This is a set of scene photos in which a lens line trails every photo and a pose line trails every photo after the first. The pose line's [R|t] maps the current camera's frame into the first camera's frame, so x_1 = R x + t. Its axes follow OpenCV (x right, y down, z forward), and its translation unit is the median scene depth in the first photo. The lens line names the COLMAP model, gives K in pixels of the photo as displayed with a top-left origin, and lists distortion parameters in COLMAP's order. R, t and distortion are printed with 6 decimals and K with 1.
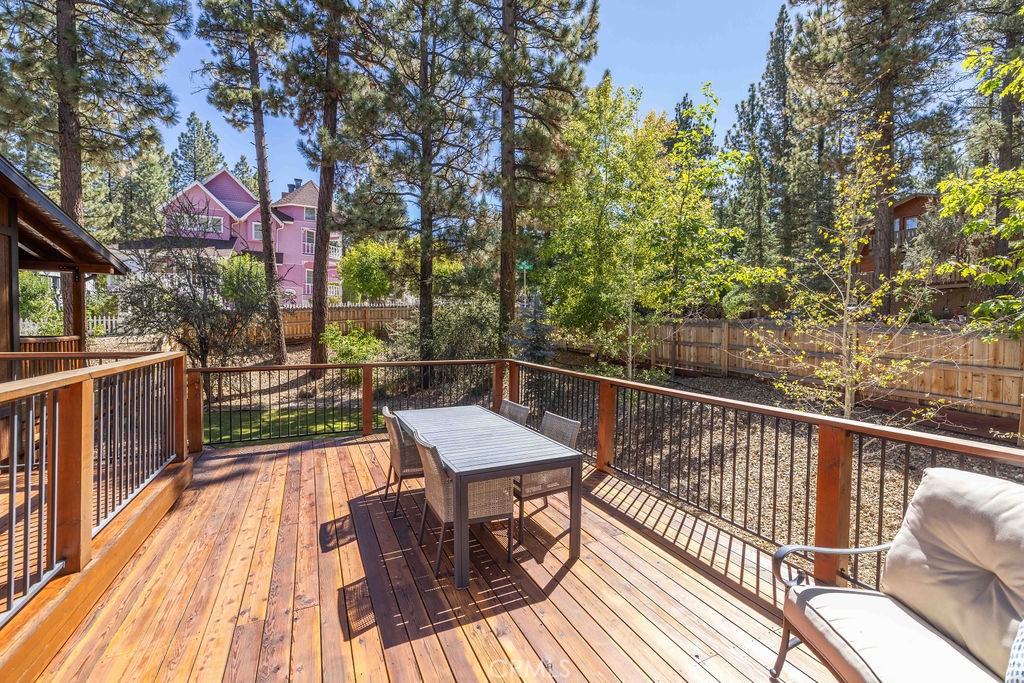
lens RADIAL K [[442.2, 0, 514.2], [0, 442.2, 329.2], [0, 0, 1]] dist [0.000709, -0.000092]
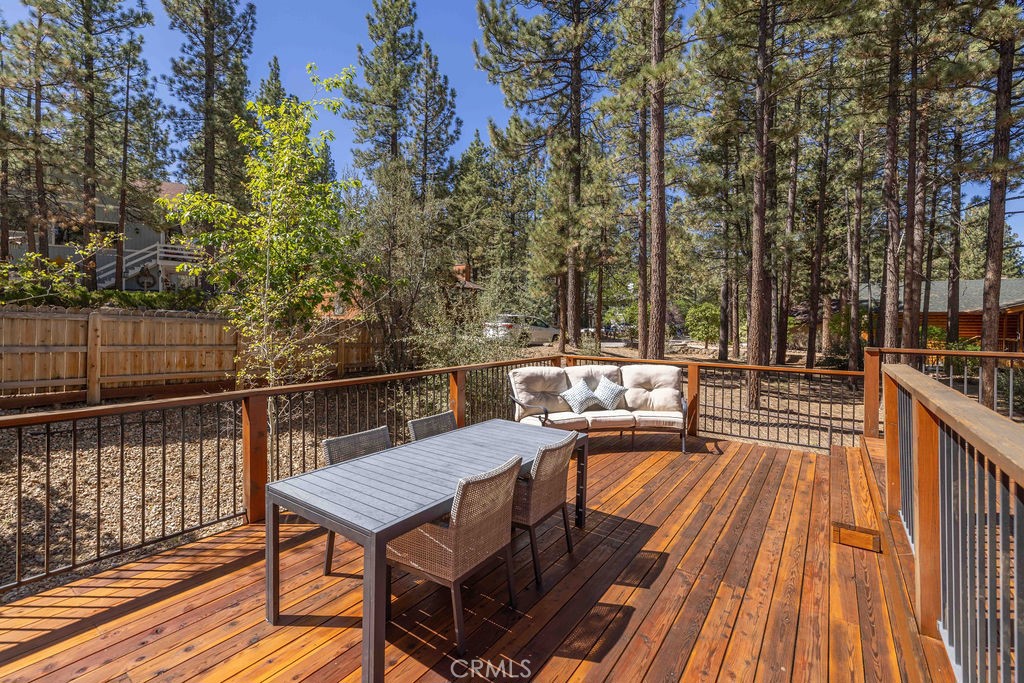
lens RADIAL K [[442.2, 0, 514.2], [0, 442.2, 329.2], [0, 0, 1]] dist [0.000709, -0.000092]
pose [[-0.485919, -0.031091, 0.873451, -0.533922], [-0.010578, 0.999503, 0.029693, -0.013112], [-0.873940, 0.005189, -0.486006, 0.840984]]
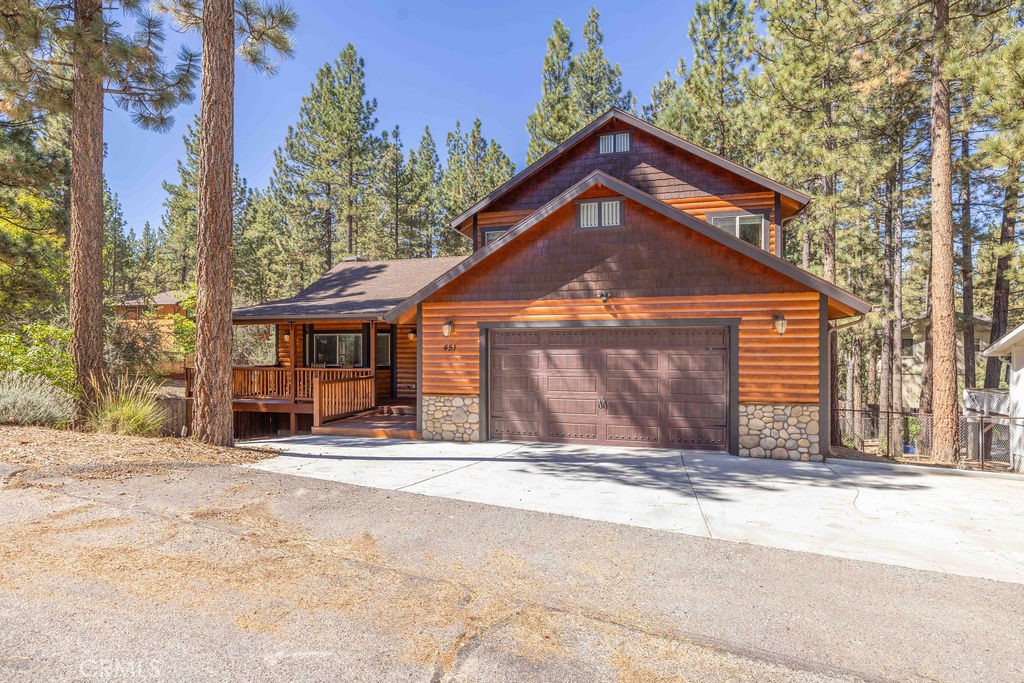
lens RADIAL K [[580.6, 0, 512.0], [0, 580.6, 341.5], [0, 0, 1]] dist [-0.004900, -0.000628]
pose [[-0.718617, -0.010829, 0.695321, -5.777984], [-0.007166, 0.999941, 0.008168, -0.231351], [-0.695369, 0.000887, -0.718653, 2.981925]]
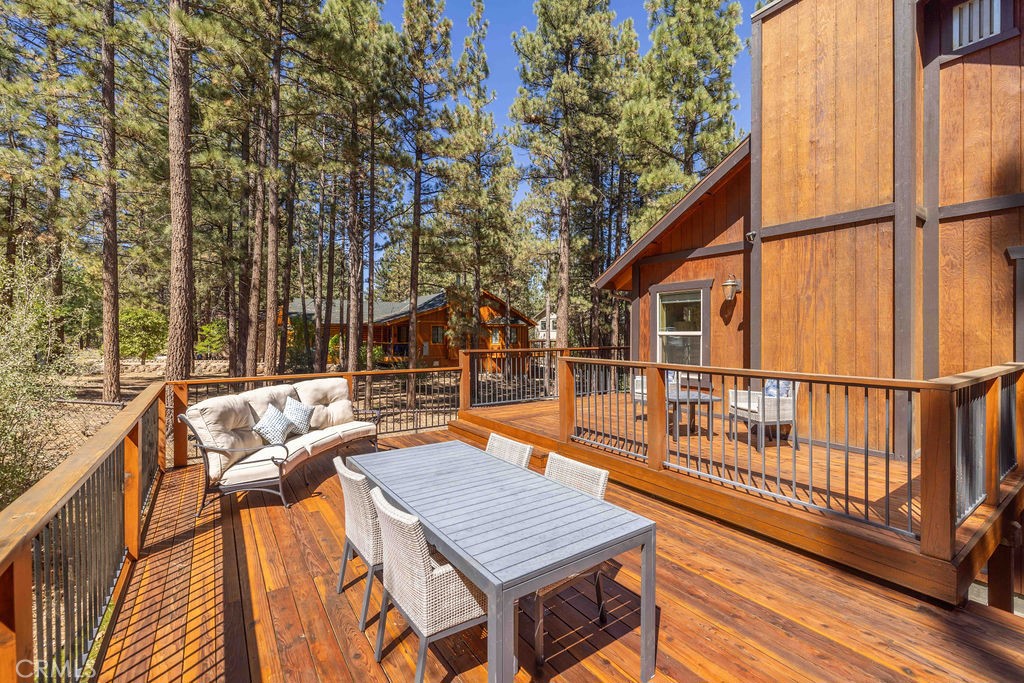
lens RADIAL K [[442.2, 0, 514.2], [0, 442.2, 329.2], [0, 0, 1]] dist [0.000709, -0.000092]
pose [[-0.987077, -0.013745, -0.159657, -0.036400], [-0.012752, 0.999892, -0.007244, -0.012761], [0.159739, -0.005114, -0.987146, 1.117999]]
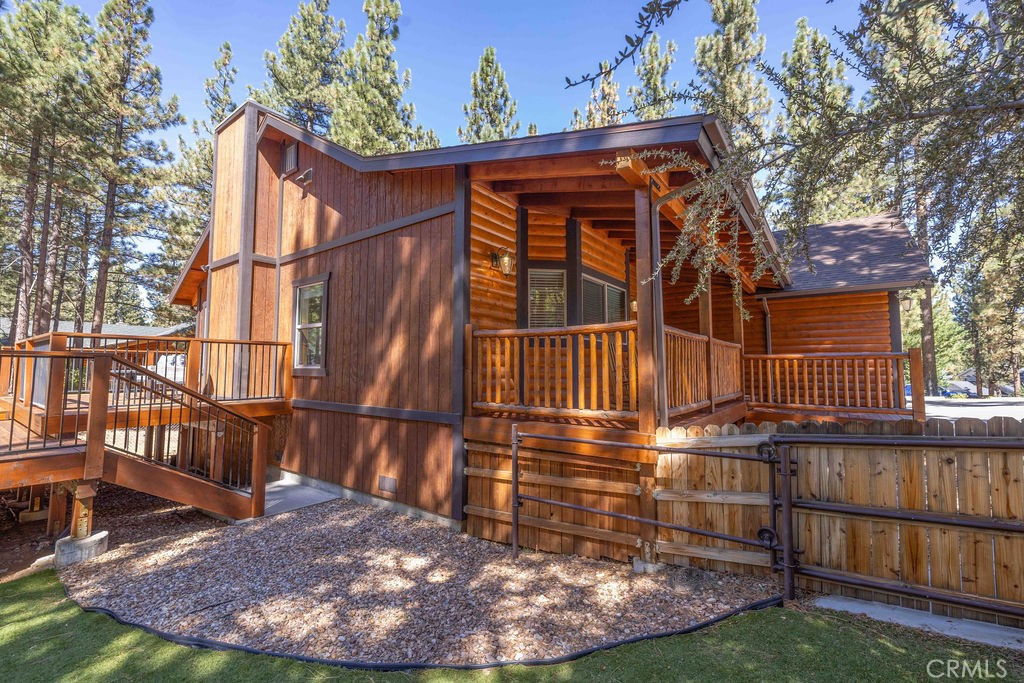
lens RADIAL K [[428.9, 0, 512.0], [0, 428.9, 341.5], [0, 0, 1]] dist [0.001868, -0.000186]
pose [[-0.880678, -0.049648, -0.471107, -0.998418], [-0.018469, 0.997335, -0.070579, 0.103730], [0.473355, -0.053456, -0.879248, 2.046458]]
